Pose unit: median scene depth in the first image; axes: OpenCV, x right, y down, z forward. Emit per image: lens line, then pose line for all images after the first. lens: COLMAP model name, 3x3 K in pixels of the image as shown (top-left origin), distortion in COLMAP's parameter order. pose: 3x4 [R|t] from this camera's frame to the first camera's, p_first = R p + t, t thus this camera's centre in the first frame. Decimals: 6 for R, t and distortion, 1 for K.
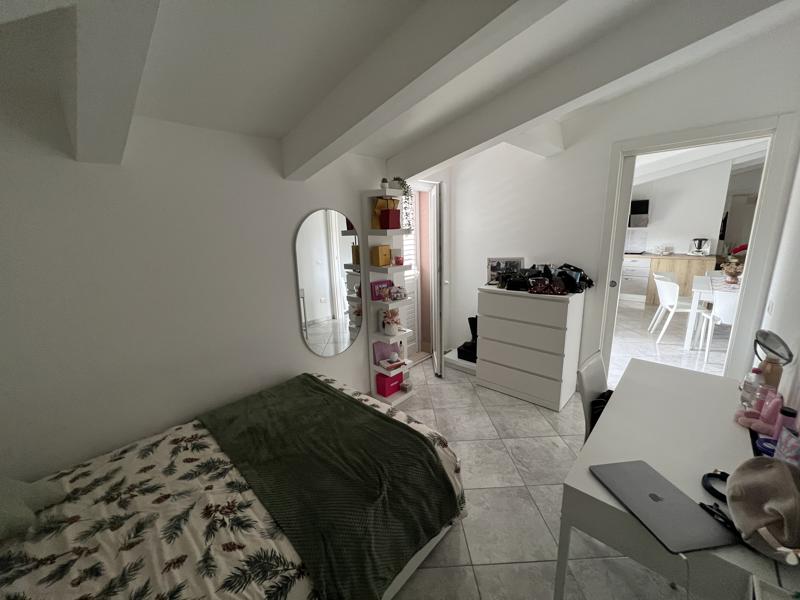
lens RADIAL K [[319.7, 0, 402.0], [0, 319.7, 301.8], [0, 0, 1]] dist [0.000239, 0.000490]
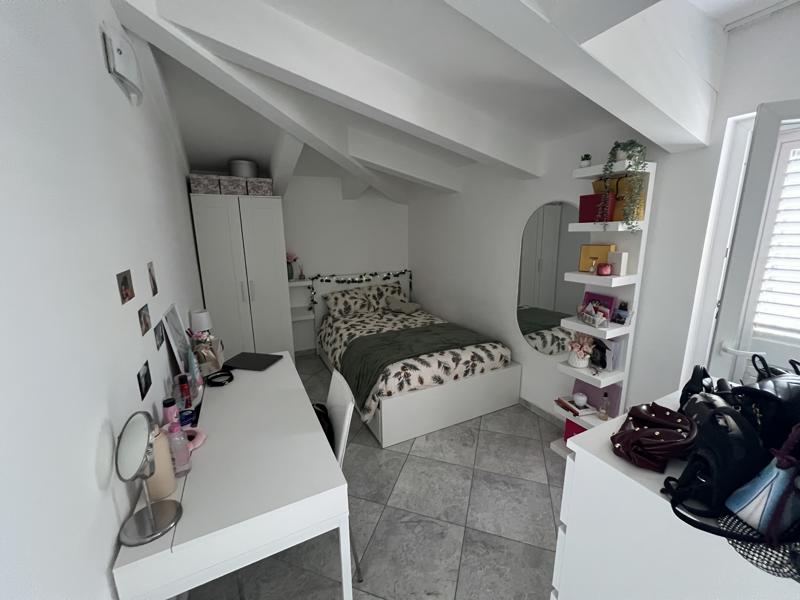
lens RADIAL K [[319.7, 0, 401.2], [0, 319.7, 296.4], [0, 0, 1]] dist [0.000239, 0.000490]
pose [[-0.345770, 0.219134, -0.912372, 1.573978], [-0.195726, 0.934115, 0.298532, -0.400556], [0.917679, 0.281798, -0.280099, 1.639289]]
